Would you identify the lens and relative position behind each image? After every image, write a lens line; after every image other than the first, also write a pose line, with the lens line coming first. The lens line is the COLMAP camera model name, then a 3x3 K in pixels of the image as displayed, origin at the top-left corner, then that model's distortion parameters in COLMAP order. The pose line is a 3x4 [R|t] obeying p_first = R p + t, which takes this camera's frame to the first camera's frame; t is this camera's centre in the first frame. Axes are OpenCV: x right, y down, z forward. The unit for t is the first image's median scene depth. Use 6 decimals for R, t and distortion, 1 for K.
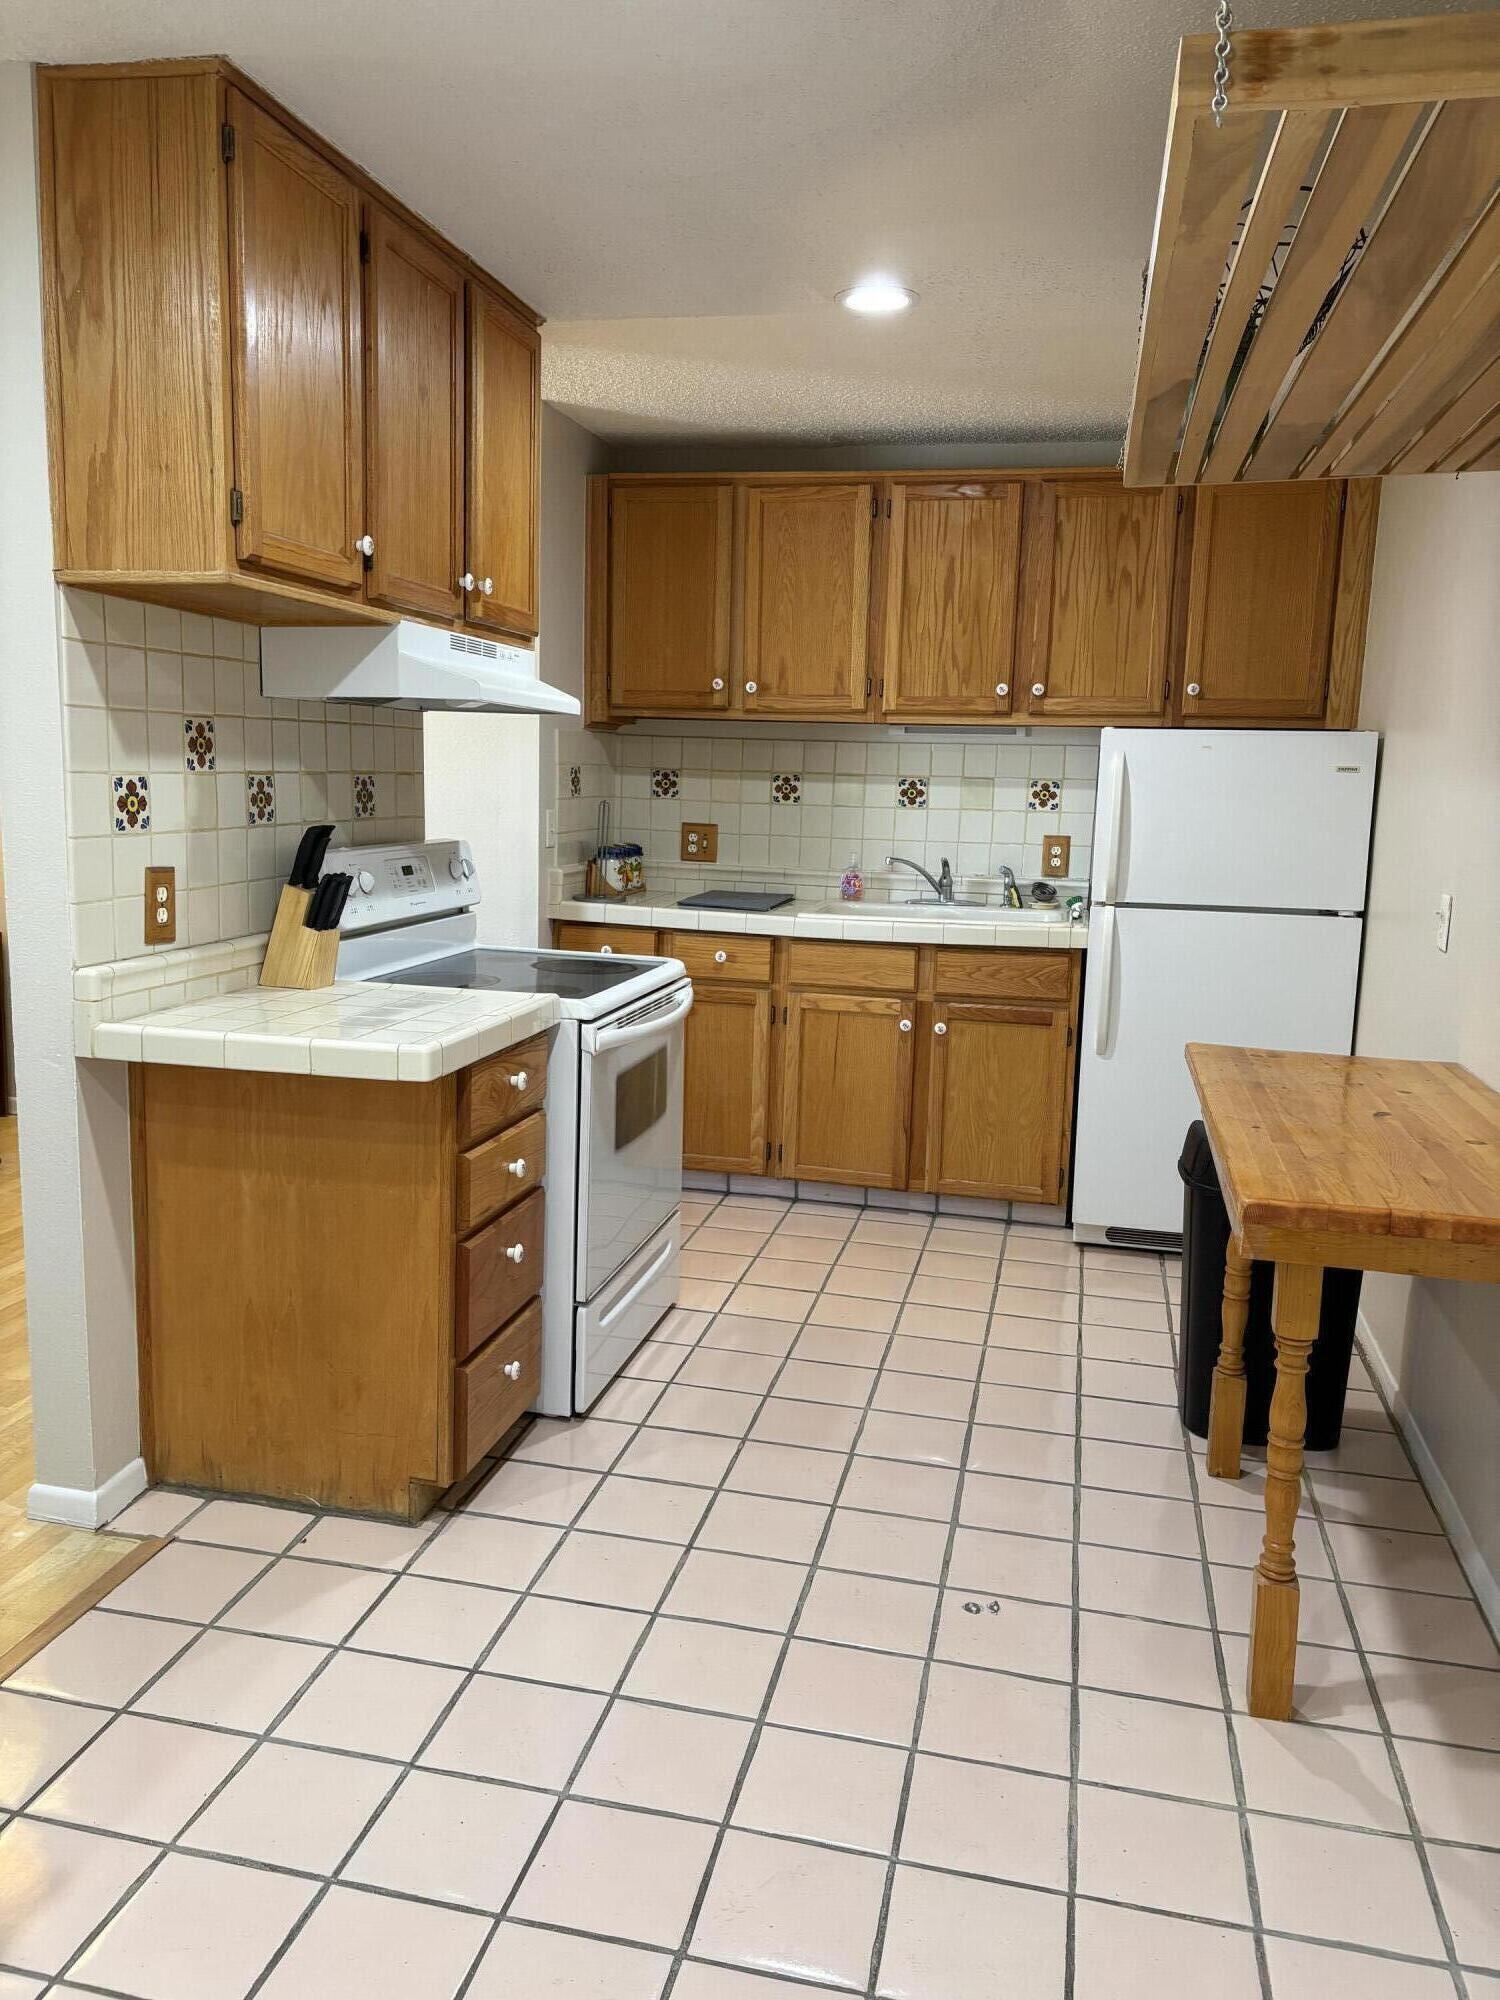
lens RADIAL K [[1526.2, 0, 754.4], [0, 1526.2, 1004.0], [0, 0, 1]] dist [0.060392, -0.068200]
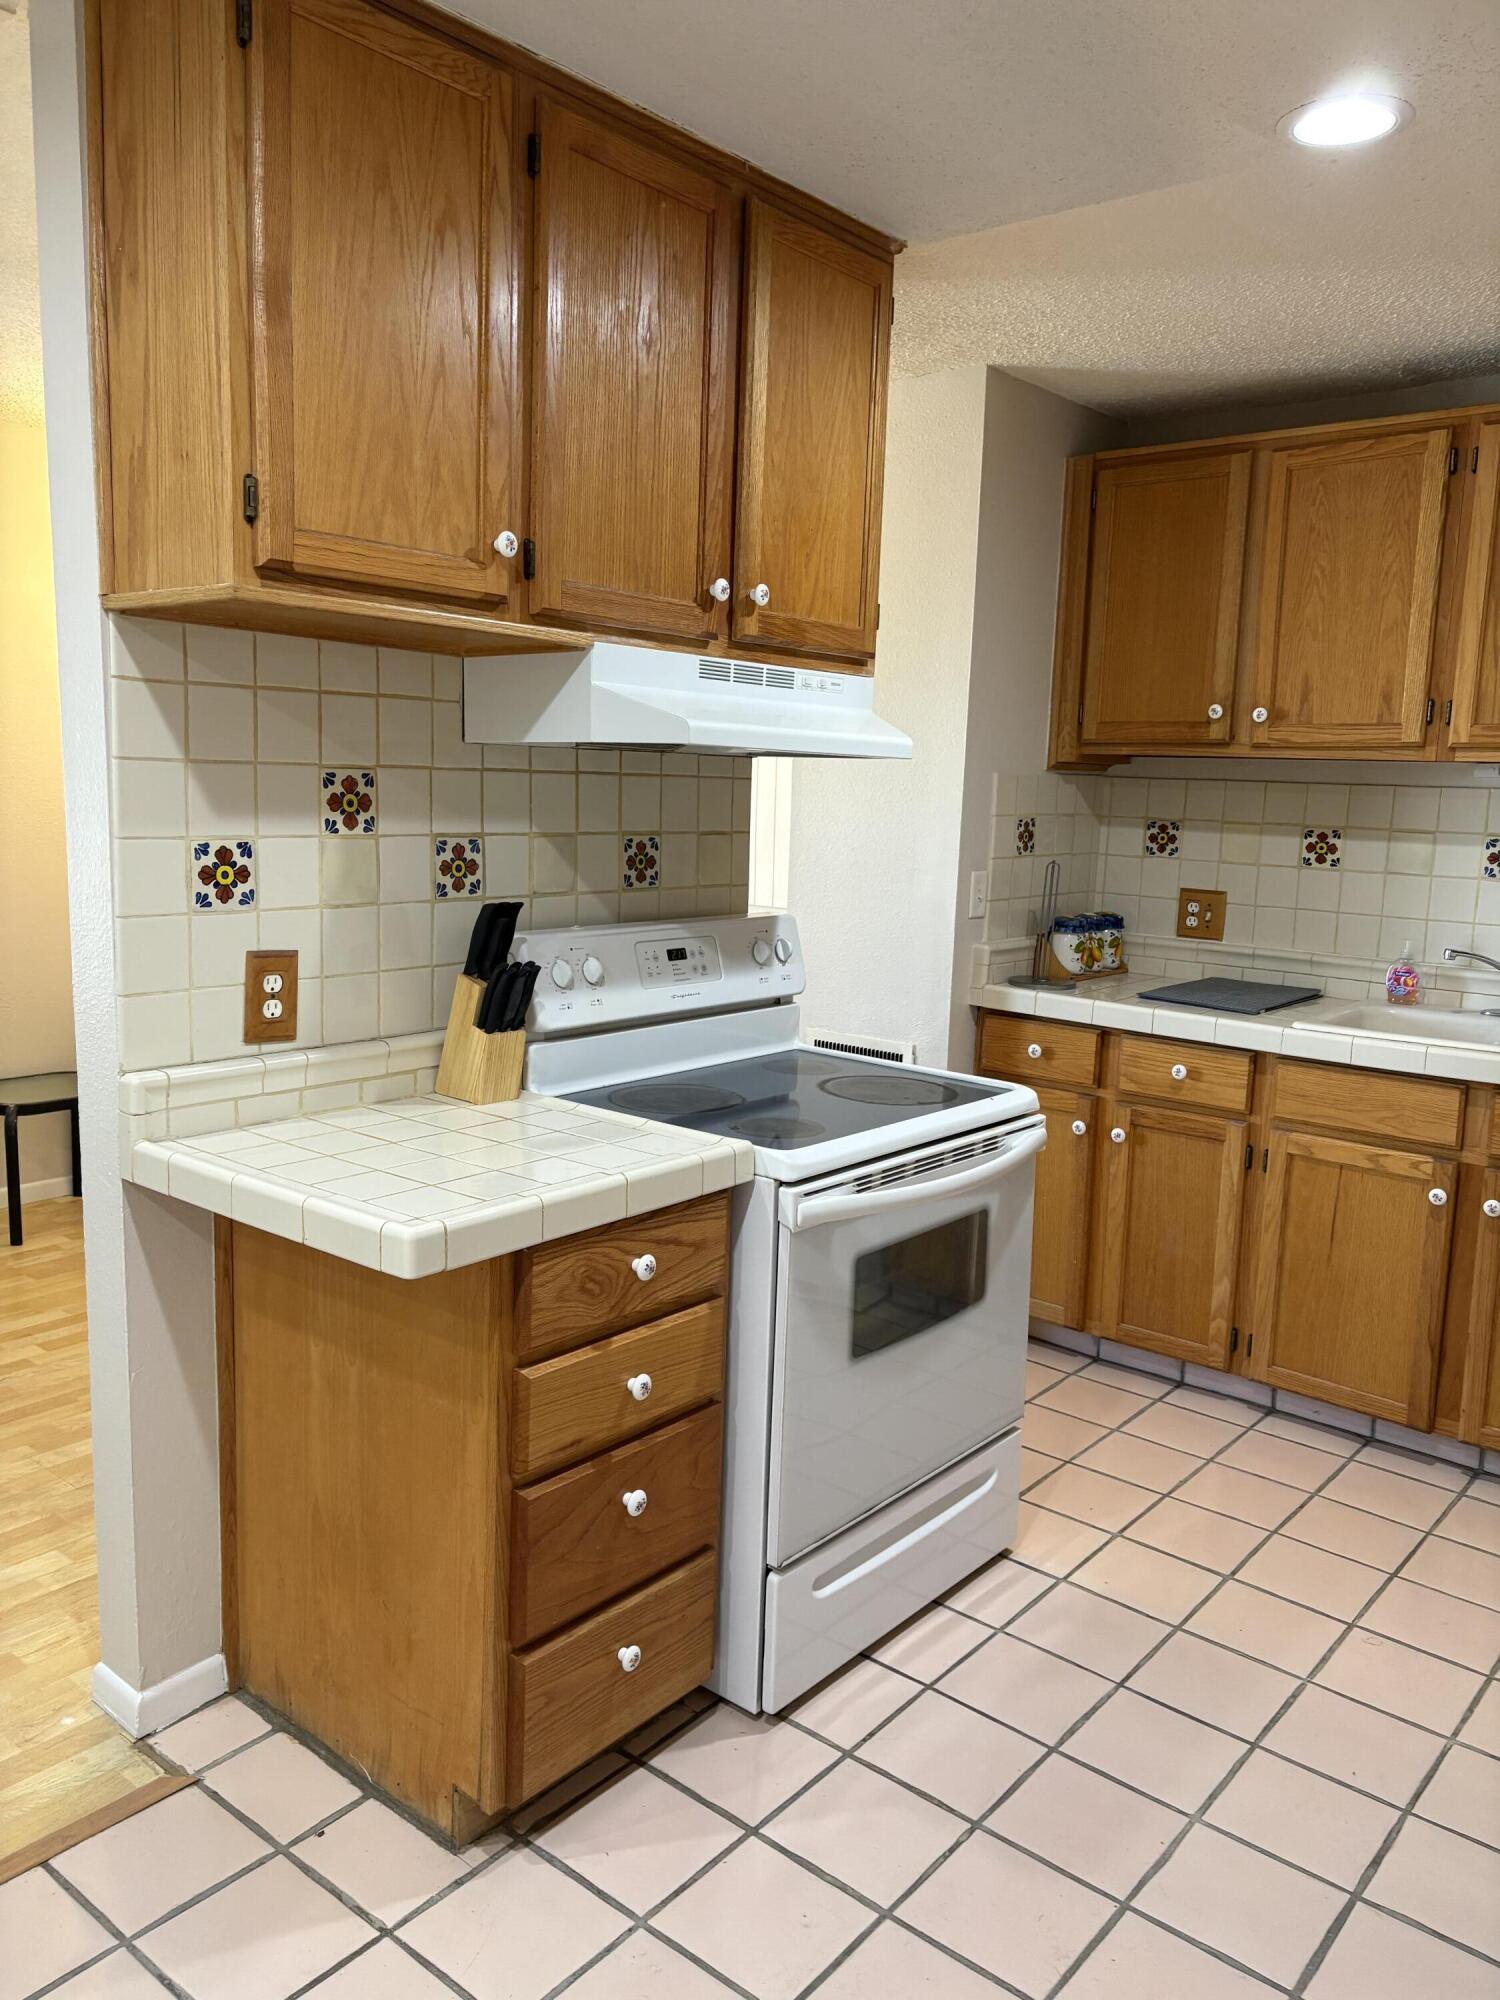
lens RADIAL K [[1526.2, 0, 744.2], [0, 1526.2, 1004.2], [0, 0, 1]] dist [0.060392, -0.068200]
pose [[0.889697, 0.067227, -0.451575, 0.186663], [-0.076531, 0.997064, -0.002346, -0.068271], [0.450092, 0.036647, 0.892230, 0.334201]]
